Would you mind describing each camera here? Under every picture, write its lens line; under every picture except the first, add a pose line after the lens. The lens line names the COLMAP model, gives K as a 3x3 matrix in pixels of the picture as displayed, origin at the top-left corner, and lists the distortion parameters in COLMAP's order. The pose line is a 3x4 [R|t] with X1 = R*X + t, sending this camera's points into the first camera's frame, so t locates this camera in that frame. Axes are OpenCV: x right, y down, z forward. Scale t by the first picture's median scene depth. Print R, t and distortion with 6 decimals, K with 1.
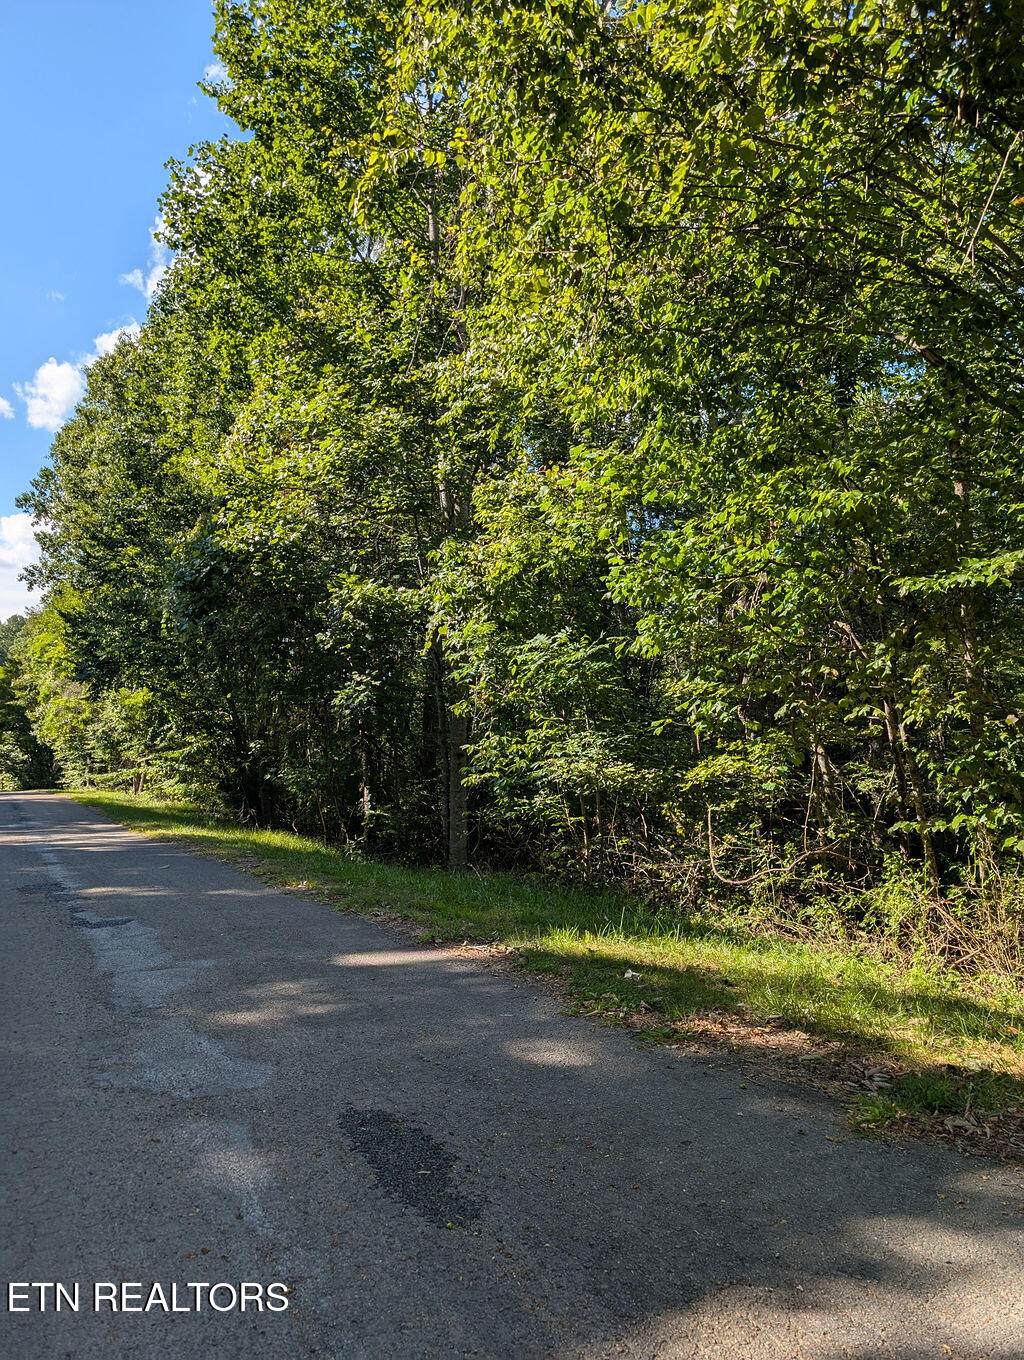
lens RADIAL K [[947.0, 0, 512.5], [0, 947.0, 679.3], [0, 0, 1]] dist [0.010825, -0.005848]
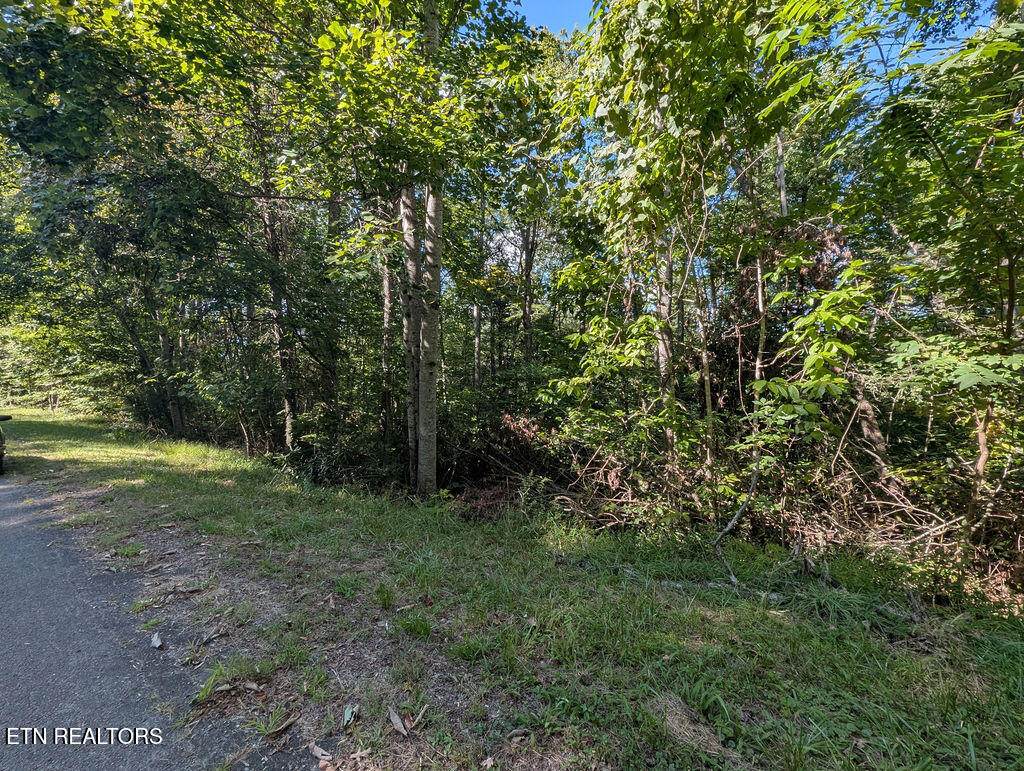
lens RADIAL K [[415.0, 0, 512.2], [0, 415.0, 386.7], [0, 0, 1]] dist [0.003284, -0.000731]
pose [[0.905137, -0.035038, 0.423673, -0.050972], [-0.010155, 0.994531, 0.103945, 0.019113], [-0.424998, -0.098387, 0.899832, 0.184281]]
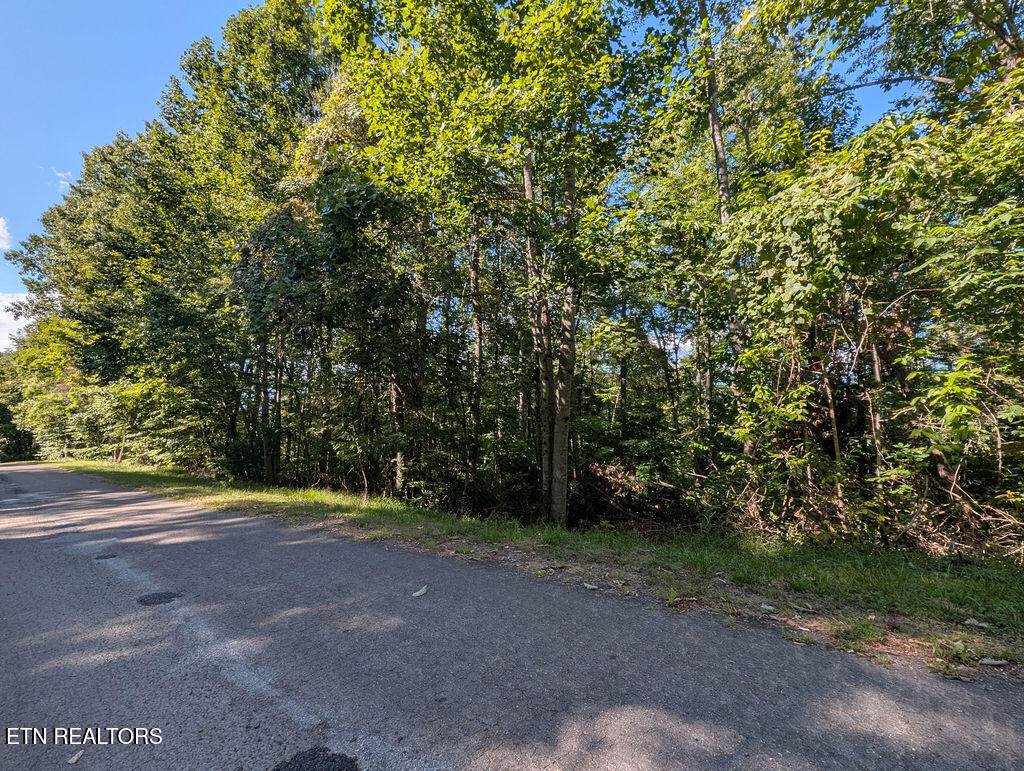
lens RADIAL K [[415.0, 0, 515.5], [0, 415.0, 383.9], [0, 0, 1]] dist [0.003284, -0.000731]
pose [[0.914641, 0.015009, 0.403989, -0.100130], [-0.004792, 0.999643, -0.026290, 0.017120], [-0.404239, 0.022110, 0.914386, 0.175971]]
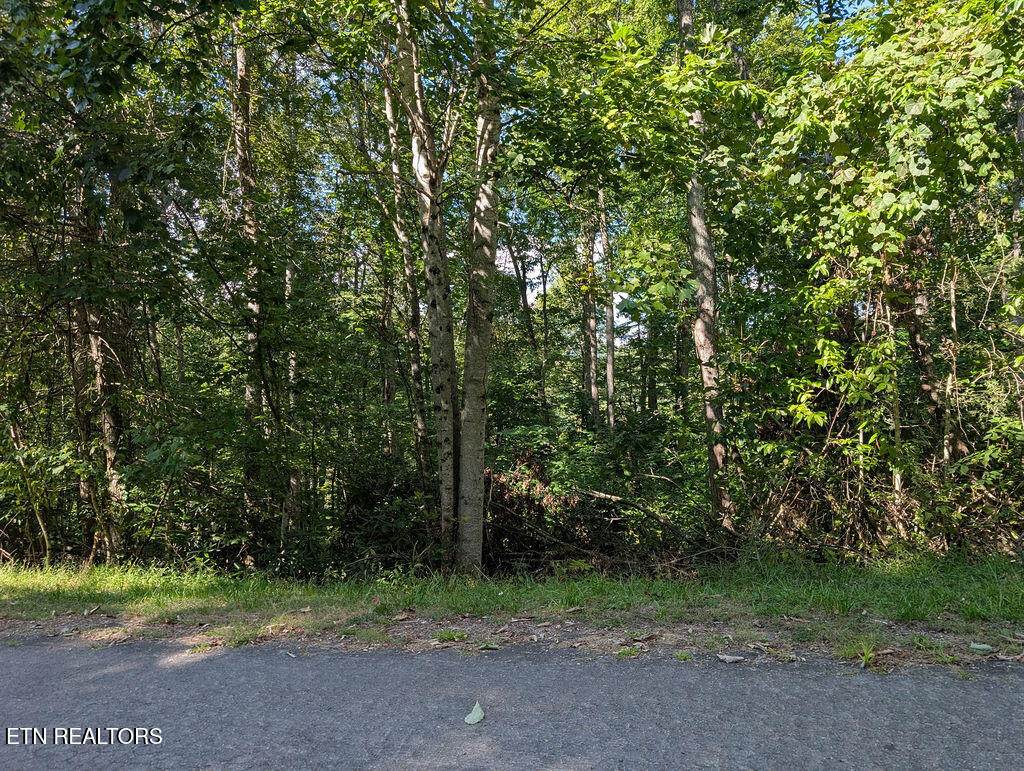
lens RADIAL K [[713.1, 0, 506.7], [0, 713.1, 388.5], [0, 0, 1]] dist [0.010825, -0.005848]
pose [[0.710505, -0.040218, 0.702542, -0.126749], [0.006376, 0.998692, 0.050723, 0.016312], [-0.703663, -0.031559, 0.709833, 0.196349]]
